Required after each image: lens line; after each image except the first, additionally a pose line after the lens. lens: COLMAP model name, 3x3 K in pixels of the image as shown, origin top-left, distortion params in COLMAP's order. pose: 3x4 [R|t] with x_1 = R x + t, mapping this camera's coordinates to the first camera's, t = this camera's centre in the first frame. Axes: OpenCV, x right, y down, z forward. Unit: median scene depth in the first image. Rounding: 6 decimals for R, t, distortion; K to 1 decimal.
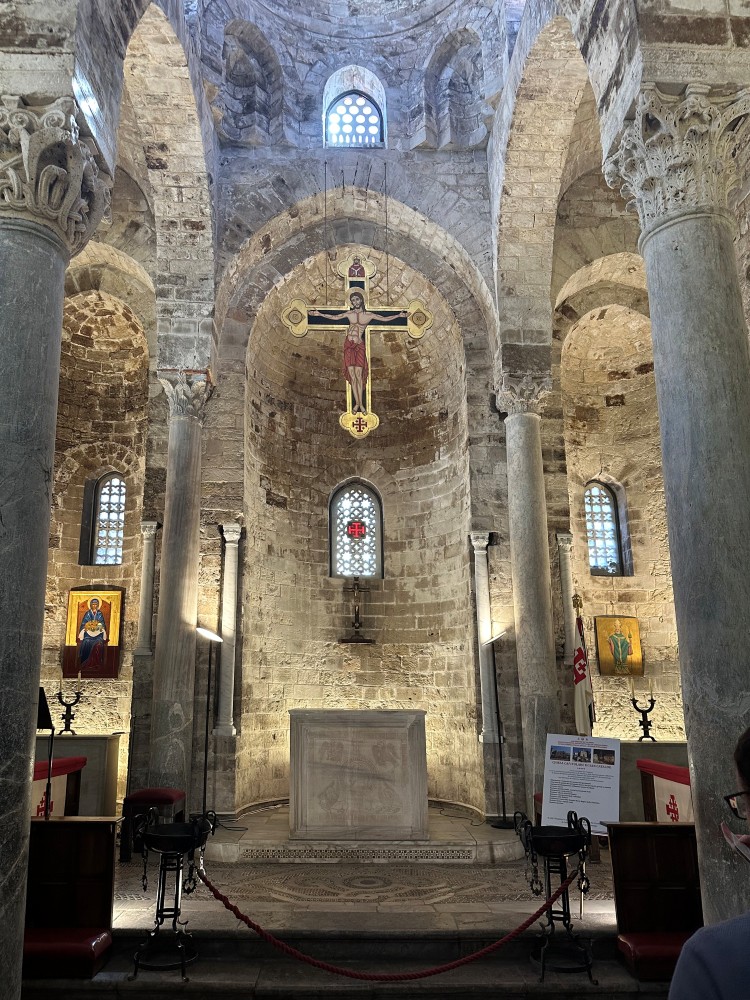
lens RADIAL K [[659.9, 0, 375.0], [0, 659.9, 500.0], [0, 0, 1]] dist [0.109442, -0.164722]
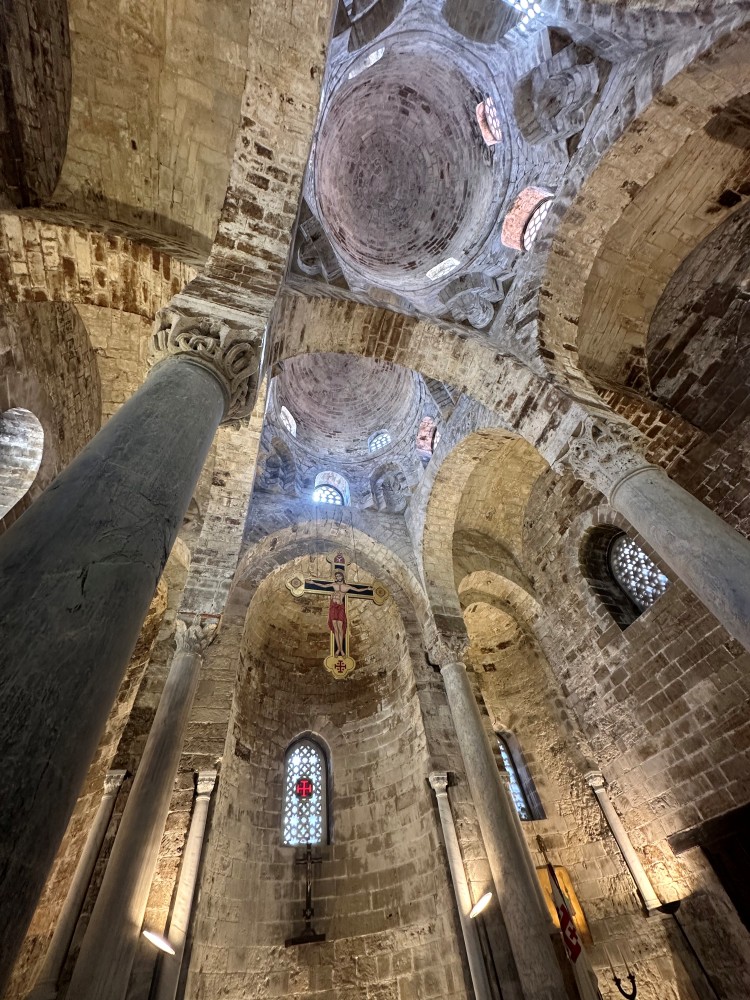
lens RADIAL K [[364.1, 0, 375.0], [0, 364.1, 500.0], [0, 0, 1]] dist [-0.000342, -0.000032]
pose [[0.956985, 0.148835, 0.249054, -0.162572], [0.042975, 0.776217, -0.628999, 0.069394], [-0.286937, 0.612646, 0.736432, 0.263474]]
